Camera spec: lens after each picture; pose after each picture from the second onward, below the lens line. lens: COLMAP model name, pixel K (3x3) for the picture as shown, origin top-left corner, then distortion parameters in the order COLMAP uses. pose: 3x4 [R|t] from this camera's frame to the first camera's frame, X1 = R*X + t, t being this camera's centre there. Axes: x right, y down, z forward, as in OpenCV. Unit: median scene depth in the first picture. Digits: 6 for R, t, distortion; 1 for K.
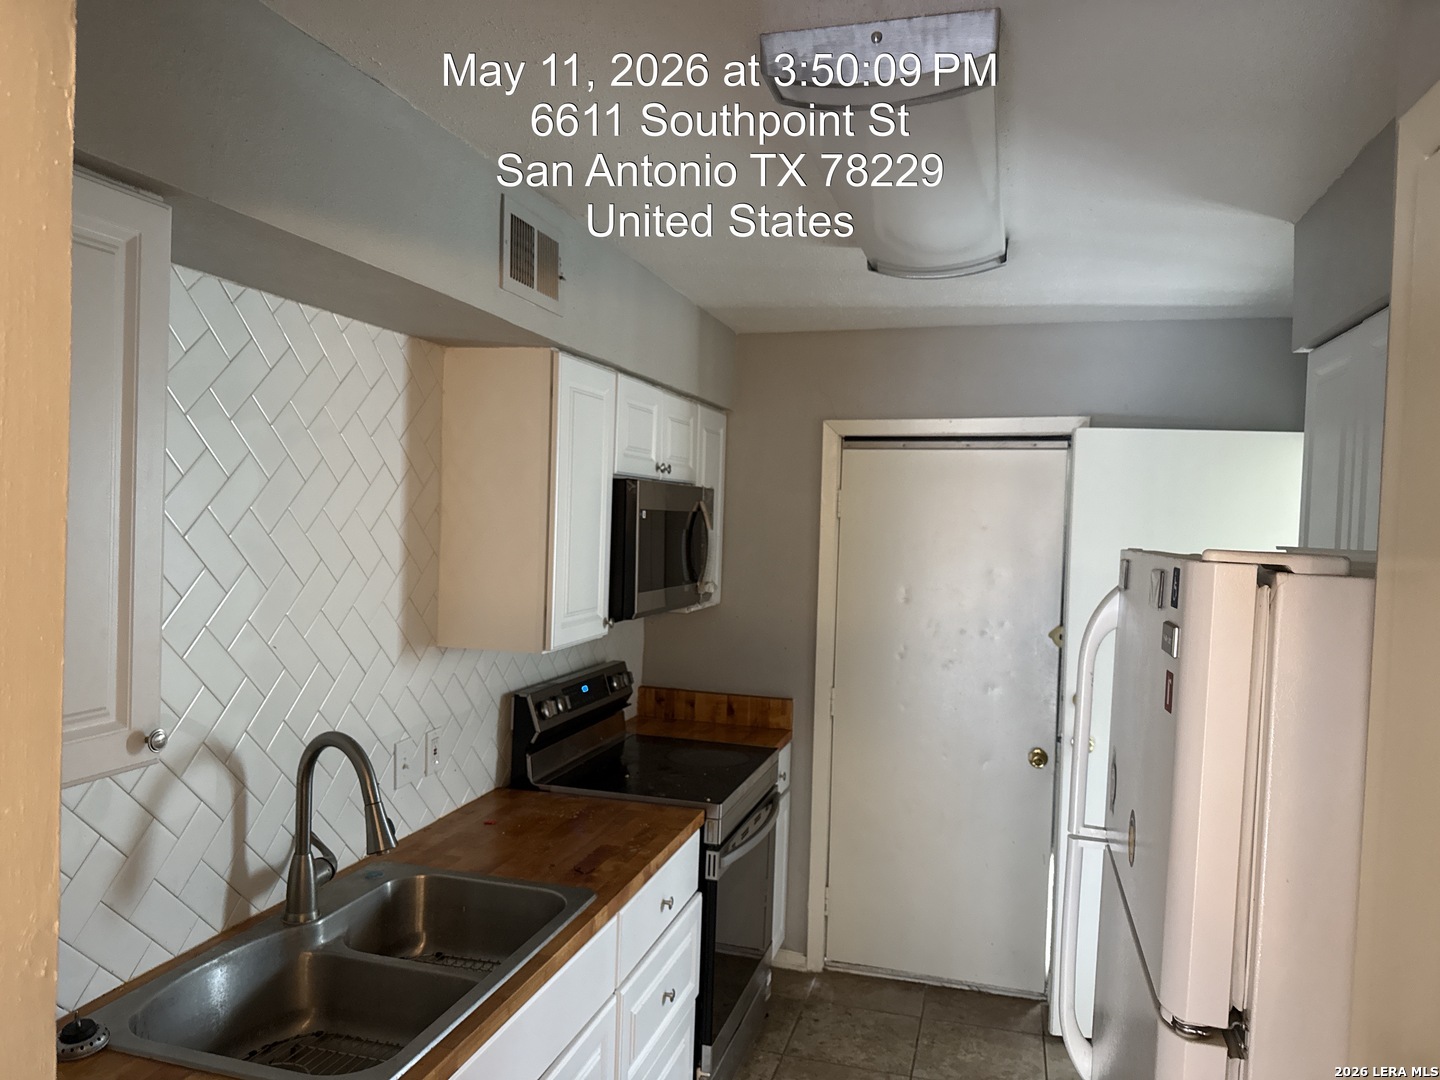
lens RADIAL K [[1042.2, 0, 720.0], [0, 1042.2, 540.0], [0, 0, 1]] dist [0.026549, -0.036573]
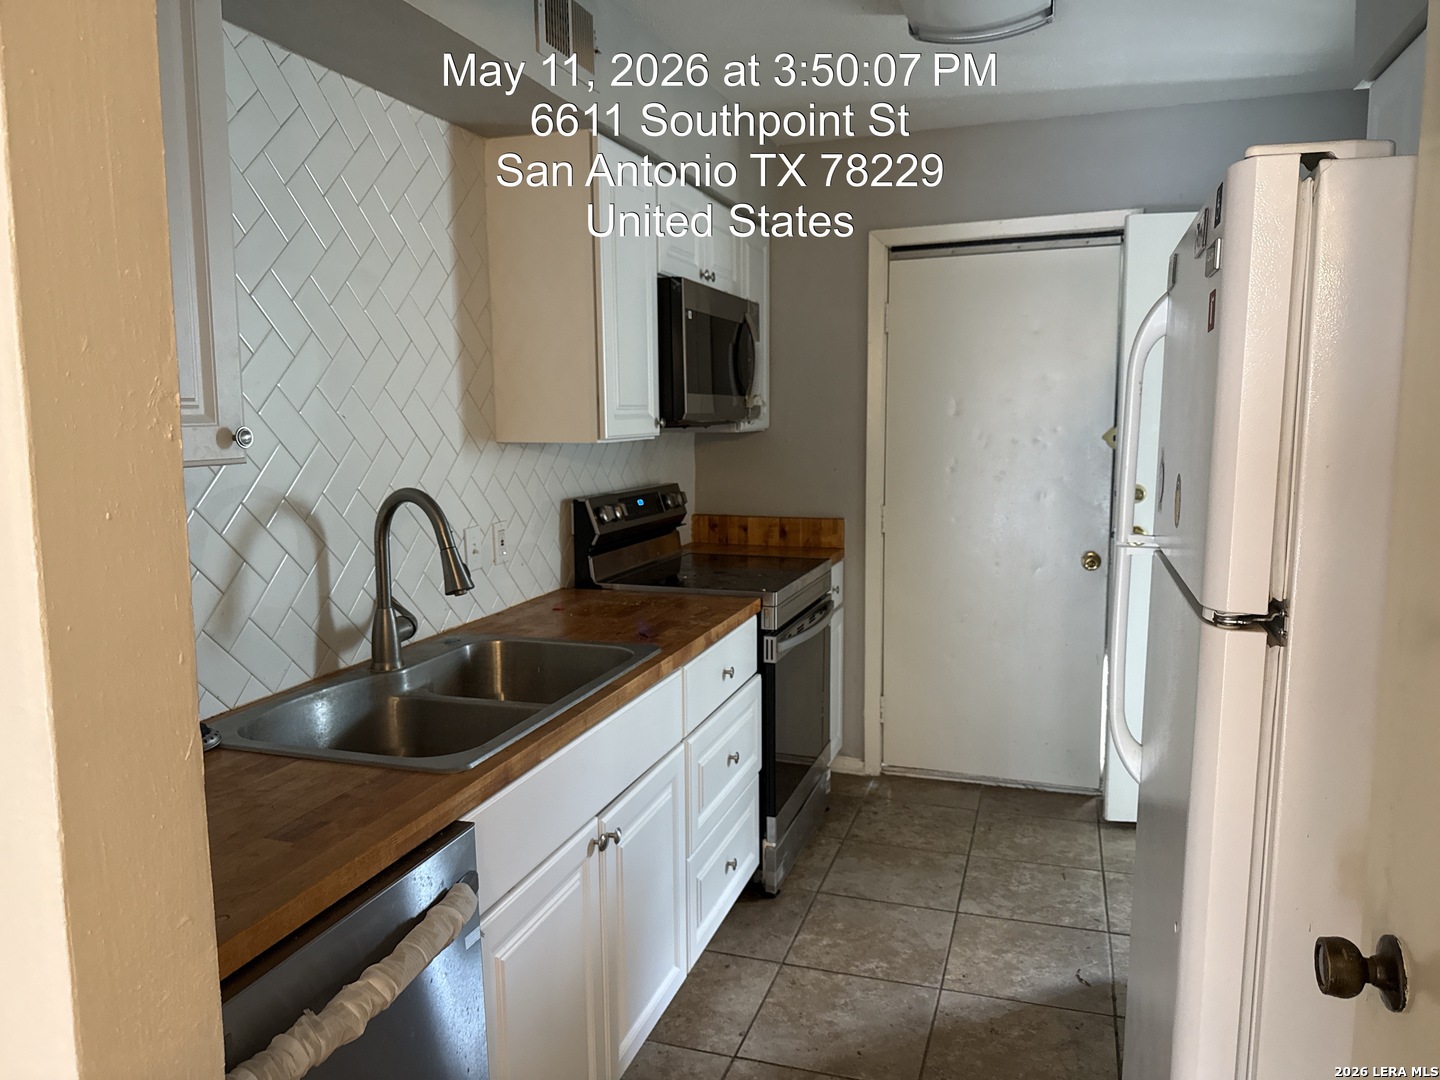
lens RADIAL K [[1044.4, 0, 716.1], [0, 1044.4, 537.8], [0, 0, 1]] dist [0.054446, -0.072095]
pose [[0.998032, -0.035100, -0.051971, -0.003023], [0.039556, 0.995391, 0.087361, 0.106252], [0.048665, -0.089244, 0.994820, -0.026748]]
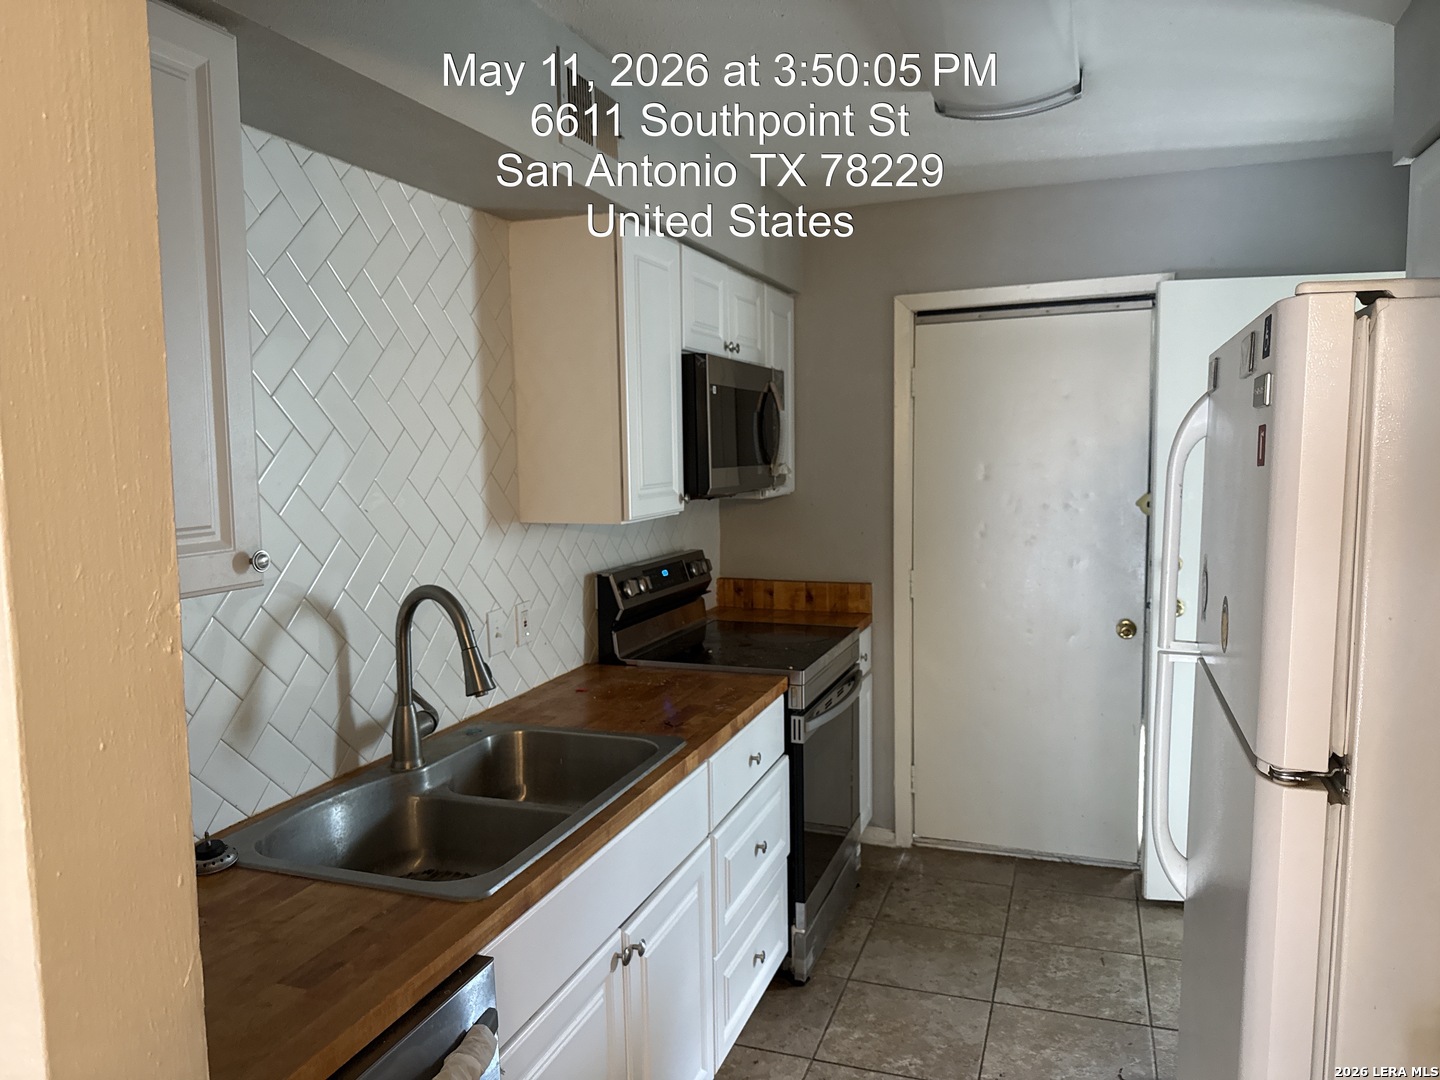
lens RADIAL K [[1044.9, 0, 714.8], [0, 1044.9, 544.1], [0, 0, 1]] dist [0.038185, -0.051267]
pose [[0.996223, -0.041268, -0.076400, -0.002521], [0.046087, 0.996985, 0.062428, 0.062870], [0.073593, -0.065713, 0.995121, -0.006429]]
